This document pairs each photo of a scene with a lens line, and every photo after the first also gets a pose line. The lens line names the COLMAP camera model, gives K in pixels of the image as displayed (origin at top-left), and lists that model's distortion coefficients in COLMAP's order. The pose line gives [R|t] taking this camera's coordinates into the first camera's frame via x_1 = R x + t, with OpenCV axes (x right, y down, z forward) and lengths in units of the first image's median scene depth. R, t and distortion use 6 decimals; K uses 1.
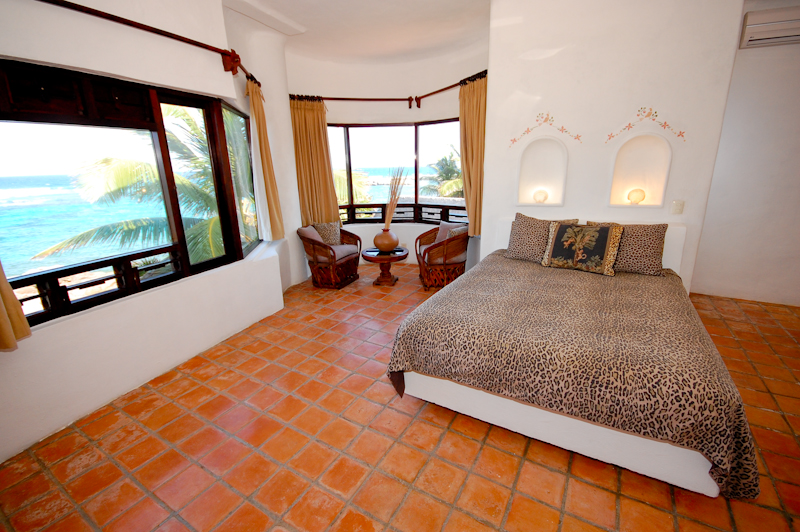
lens RADIAL K [[356.1, 0, 400.0], [0, 356.1, 266.0], [0, 0, 1]] dist [-0.015073, -0.000342]
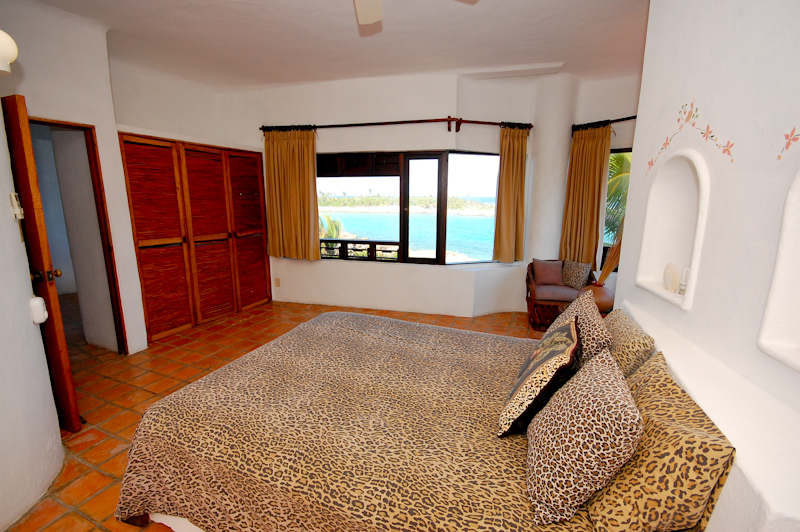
lens RADIAL K [[356.1, 0, 400.0], [0, 356.1, 266.0], [0, 0, 1]] dist [-0.015073, -0.000342]
pose [[0.100161, 0.218958, -0.970580, 0.625135], [-0.274435, 0.943725, 0.184579, -0.161947], [0.956375, 0.247873, 0.154615, 0.467230]]
